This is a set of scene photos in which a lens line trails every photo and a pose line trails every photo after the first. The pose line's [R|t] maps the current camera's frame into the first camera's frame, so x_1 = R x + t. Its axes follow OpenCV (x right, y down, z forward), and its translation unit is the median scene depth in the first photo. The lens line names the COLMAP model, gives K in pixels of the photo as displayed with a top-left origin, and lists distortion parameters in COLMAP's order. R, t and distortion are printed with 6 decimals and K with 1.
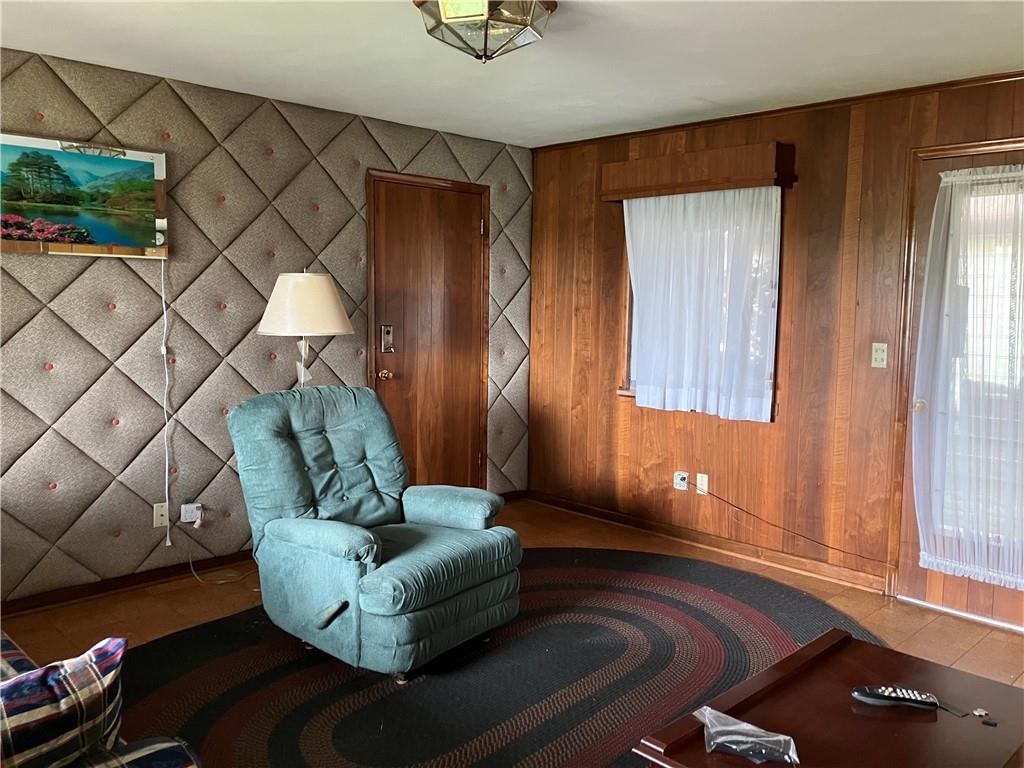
lens RADIAL K [[833.8, 0, 520.5], [0, 833.8, 385.0], [0, 0, 1]] dist [0.036060, -0.040384]
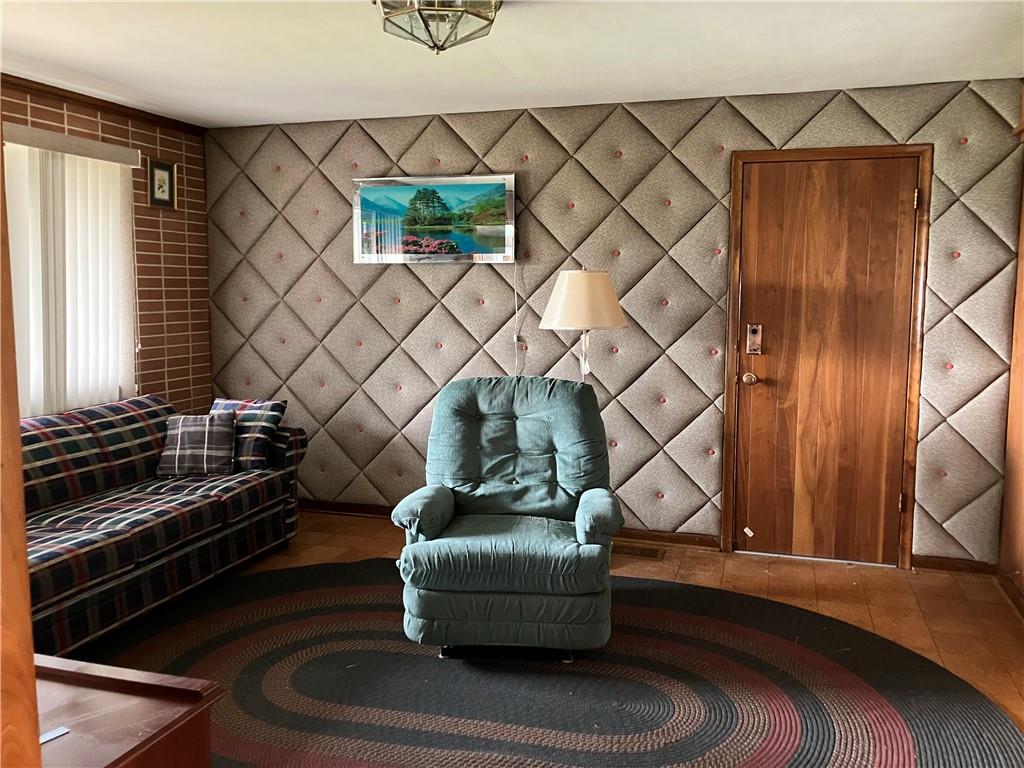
lens RADIAL K [[833.8, 0, 511.1], [0, 833.8, 373.8], [0, 0, 1]] dist [0.036060, -0.040384]
pose [[0.484097, 0.071816, -0.872062, 0.634462], [-0.087655, 0.995593, 0.033330, -0.032343], [0.870613, 0.060306, 0.488259, 0.436095]]
